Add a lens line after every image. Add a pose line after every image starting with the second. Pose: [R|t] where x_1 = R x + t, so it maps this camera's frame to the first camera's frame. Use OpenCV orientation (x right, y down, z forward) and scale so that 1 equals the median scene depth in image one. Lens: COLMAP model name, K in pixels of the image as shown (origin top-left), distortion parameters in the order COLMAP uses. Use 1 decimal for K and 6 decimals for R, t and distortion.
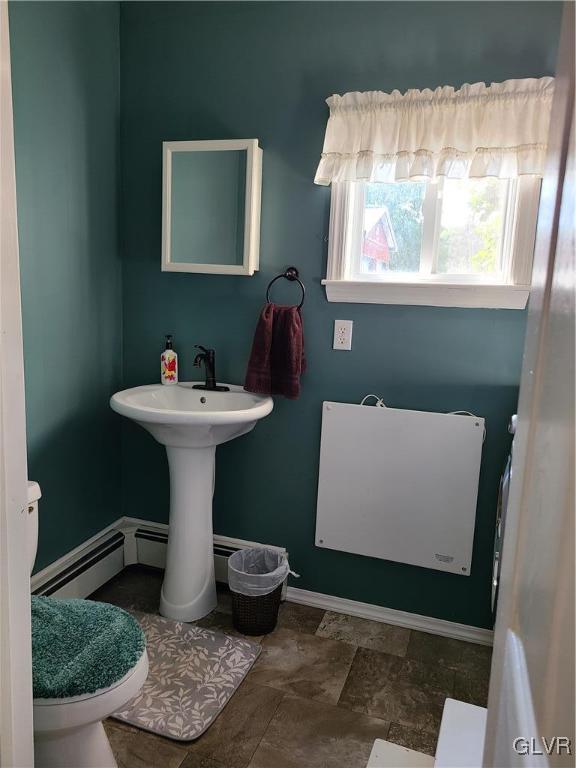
lens RADIAL K [[576.0, 0, 287.4], [0, 576.0, 385.5], [0, 0, 1]] dist [0.043725, -0.020809]
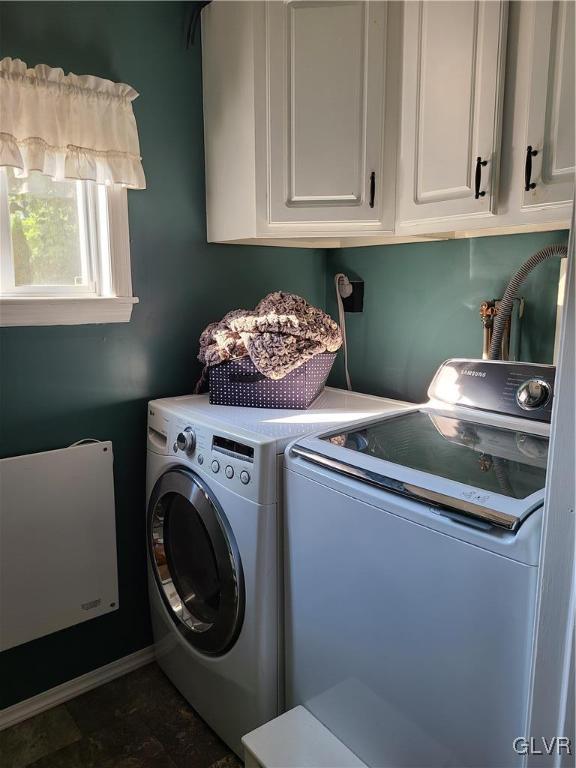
lens RADIAL K [[576.0, 0, 288.0], [0, 576.0, 383.0], [0, 0, 1]] dist [0.043725, -0.020809]
pose [[0.527976, -0.178204, 0.830352, -0.290995], [0.151629, 0.981807, 0.114295, -0.107630], [-0.835613, 0.065561, 0.545392, 0.272458]]
